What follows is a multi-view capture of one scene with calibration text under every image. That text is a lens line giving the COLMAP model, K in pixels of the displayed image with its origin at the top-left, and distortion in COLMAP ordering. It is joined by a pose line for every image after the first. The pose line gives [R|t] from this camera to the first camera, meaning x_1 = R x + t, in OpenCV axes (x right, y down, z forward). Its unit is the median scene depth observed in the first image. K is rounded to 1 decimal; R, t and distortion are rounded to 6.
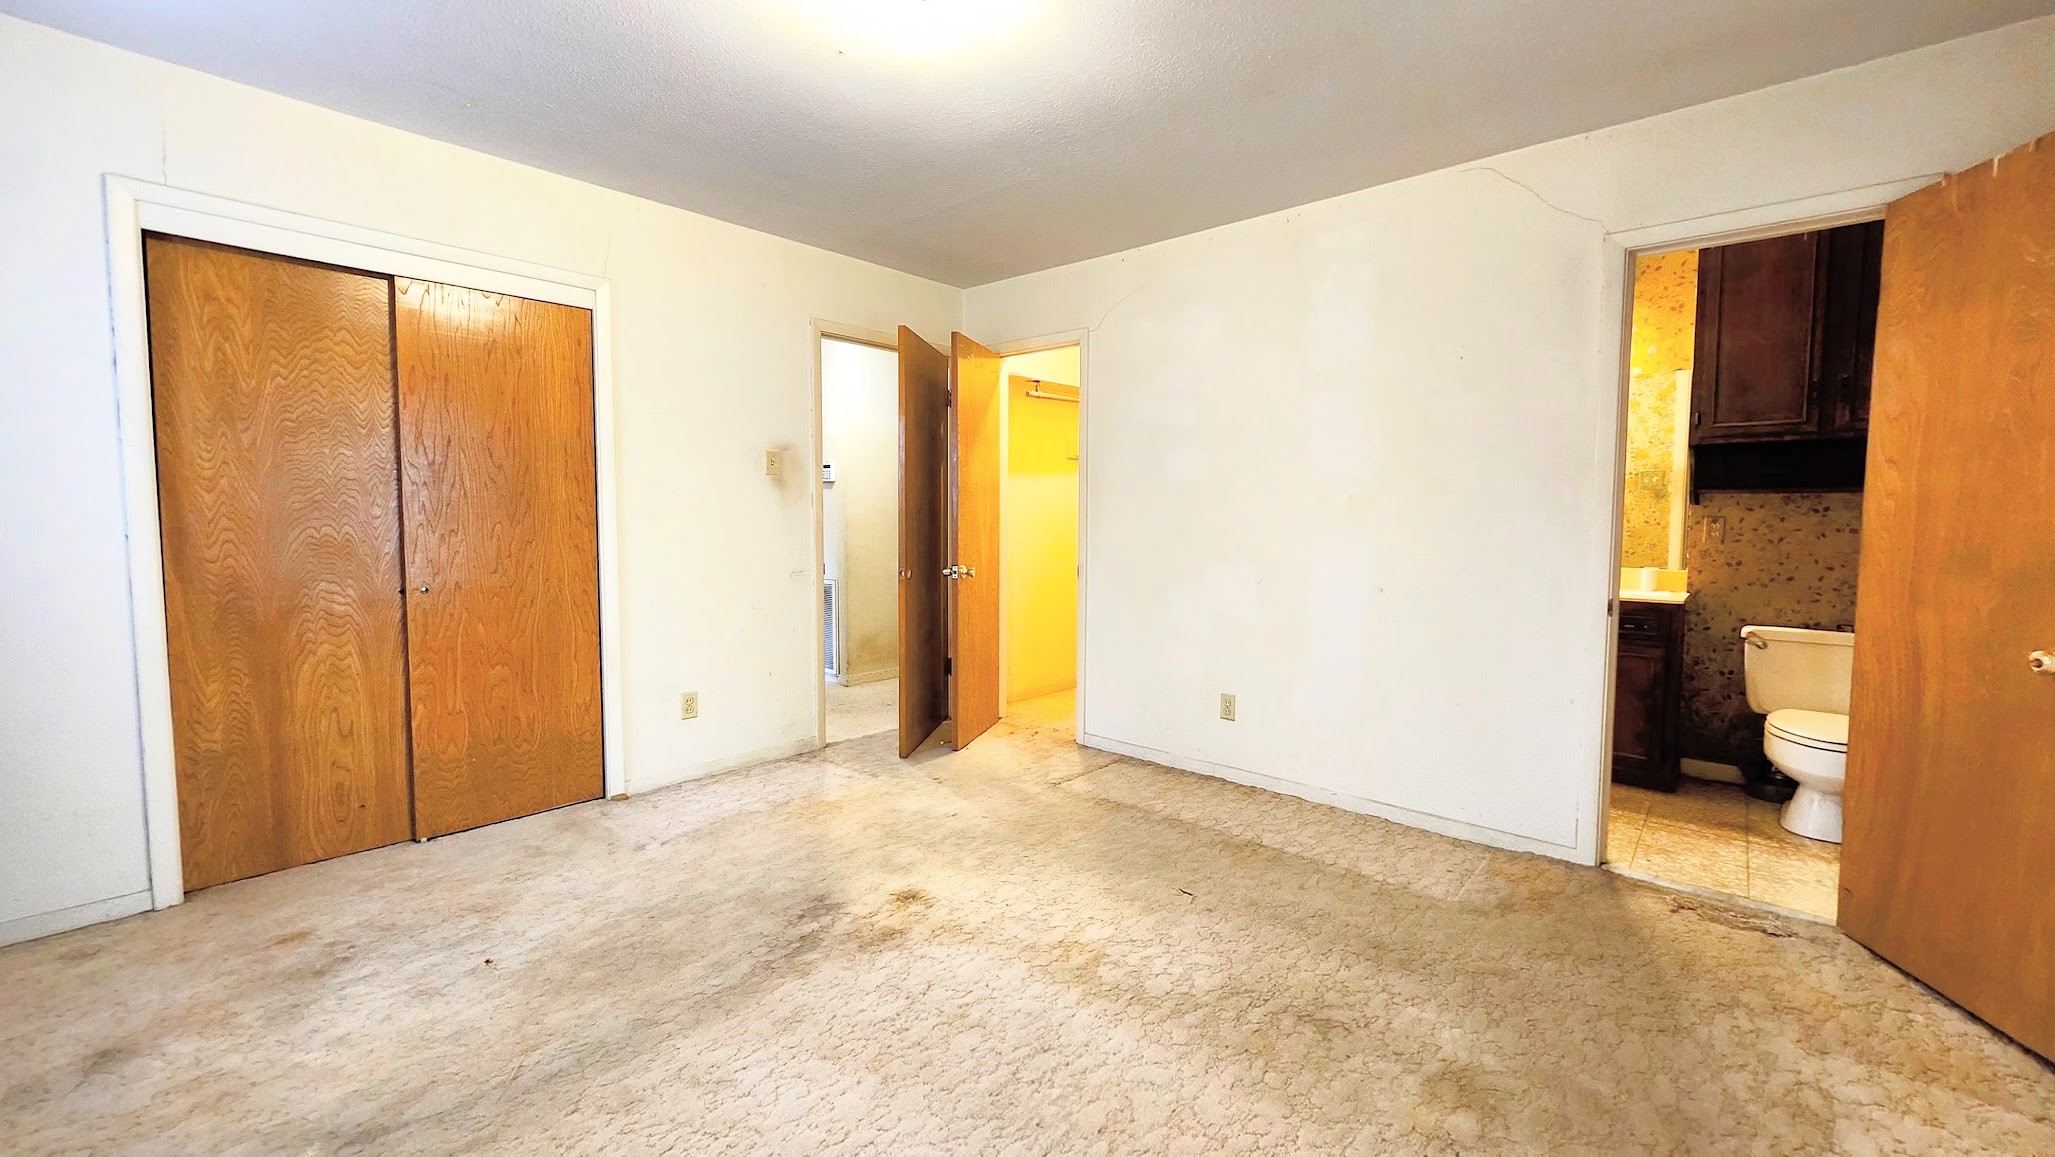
lens RADIAL K [[821.4, 0, 1053.3], [0, 821.4, 569.7], [0, 0, 1]] dist [0.000738, -0.000290]
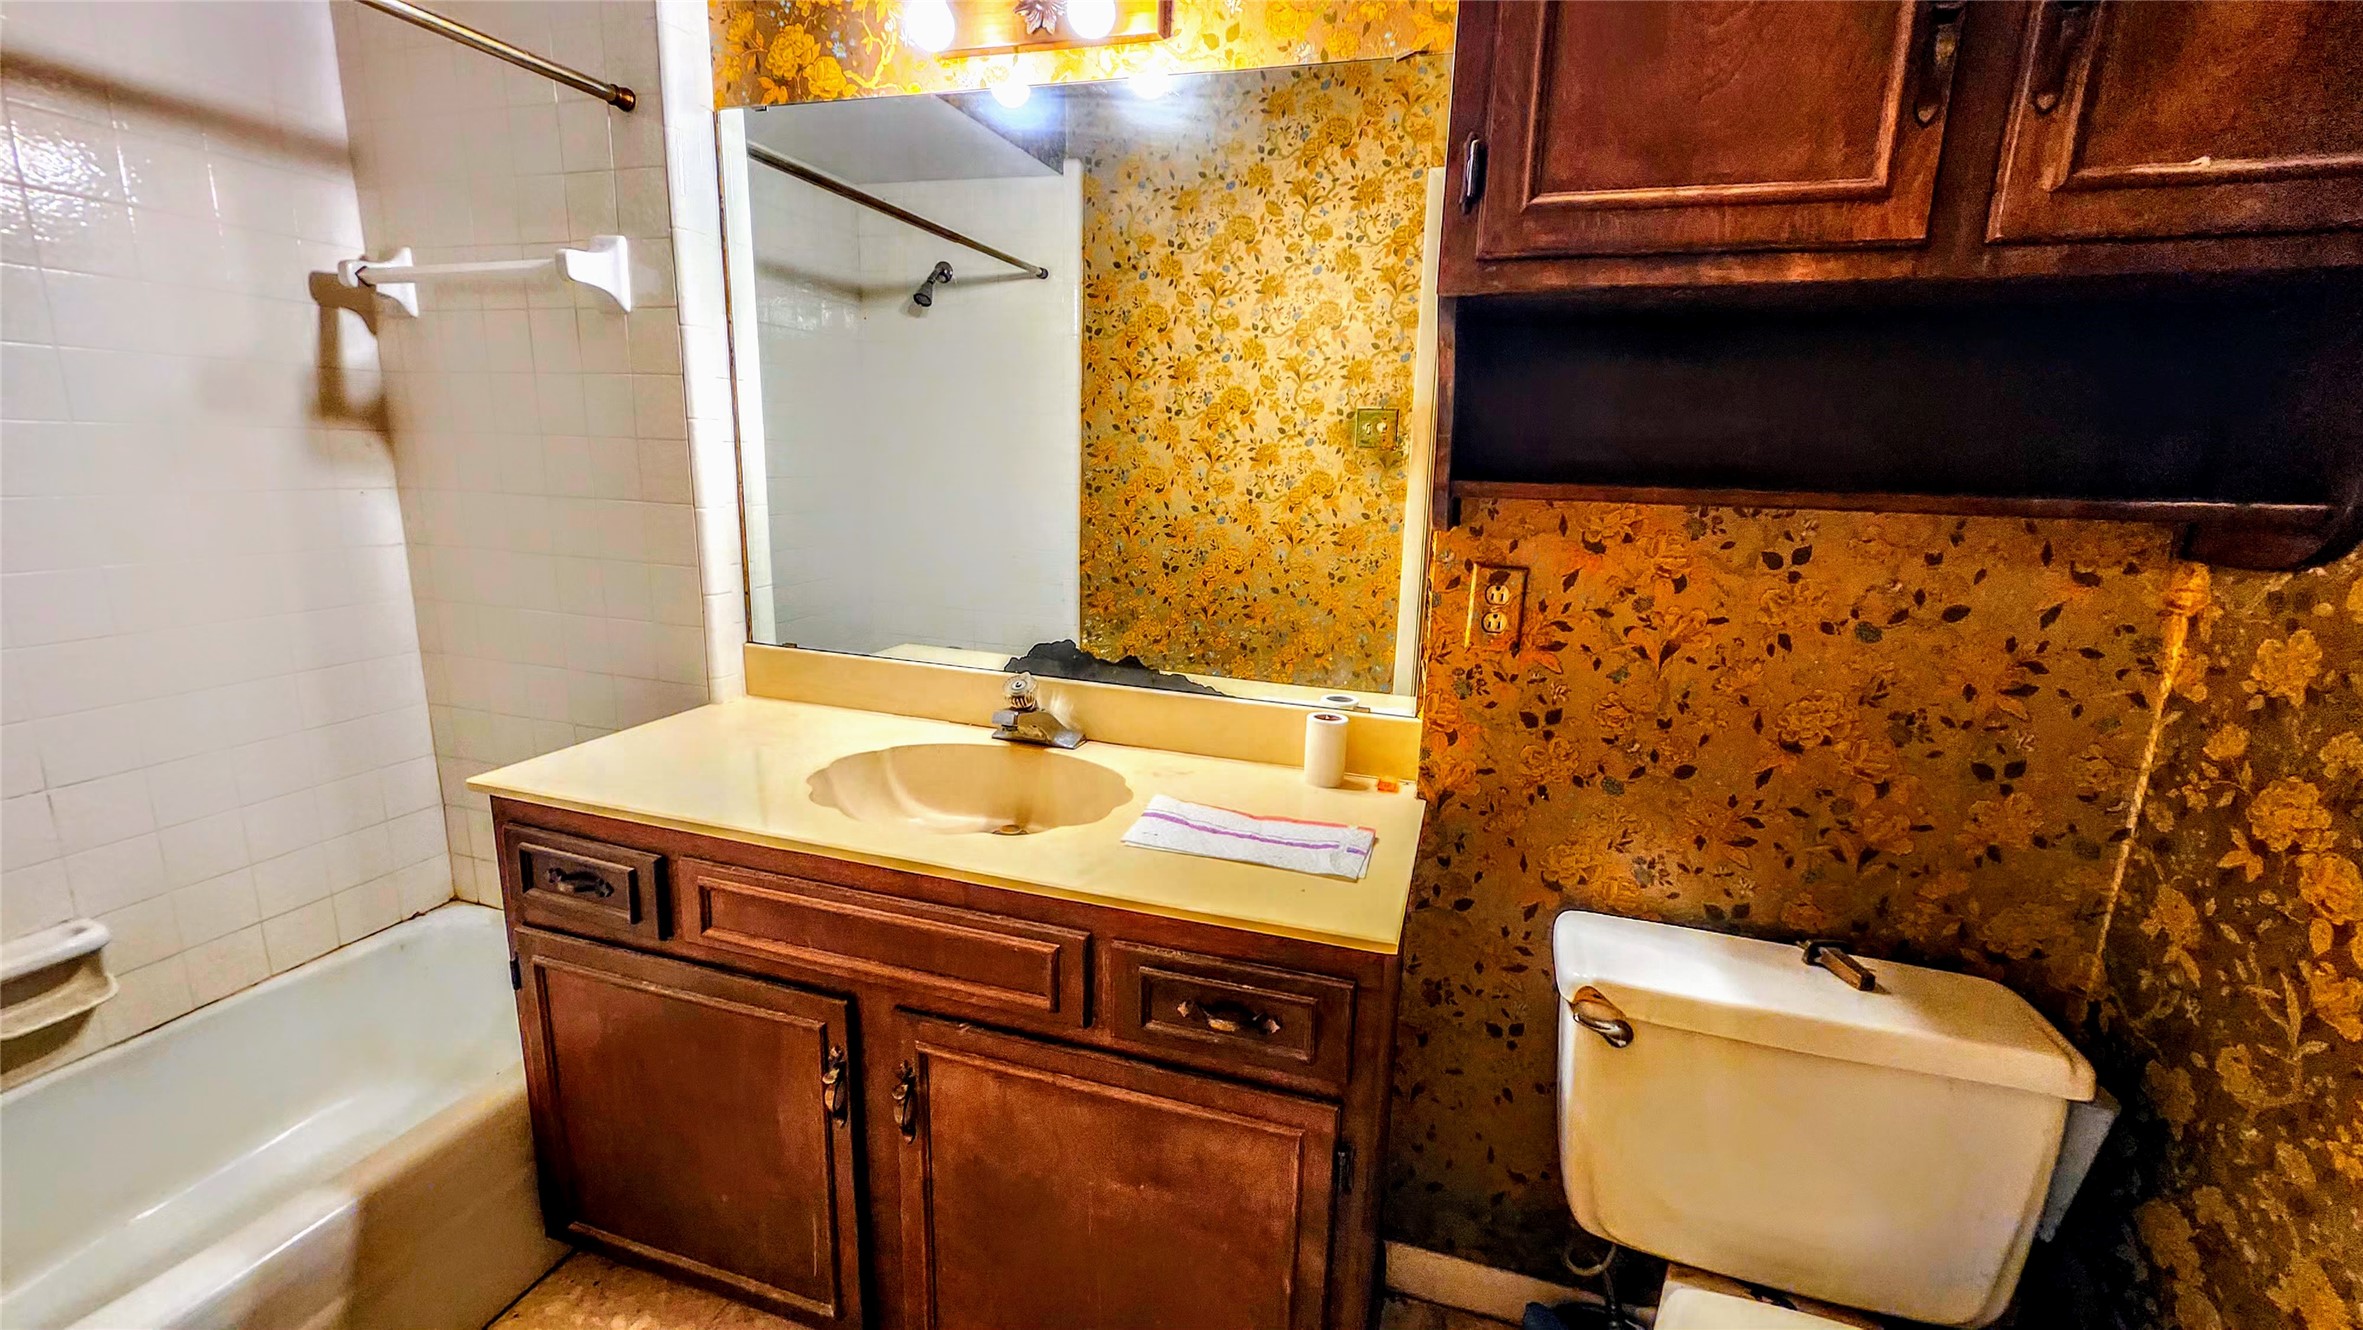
lens RADIAL K [[944.5, 0, 1211.2], [0, 944.5, 654.9], [0, 0, 1]] dist [0.000738, -0.000290]
pose [[0.911219, -0.062316, 0.407182, 0.571723], [0.000186, 0.988553, 0.150875, -0.086155], [-0.411923, -0.137404, 0.900799, 0.735601]]
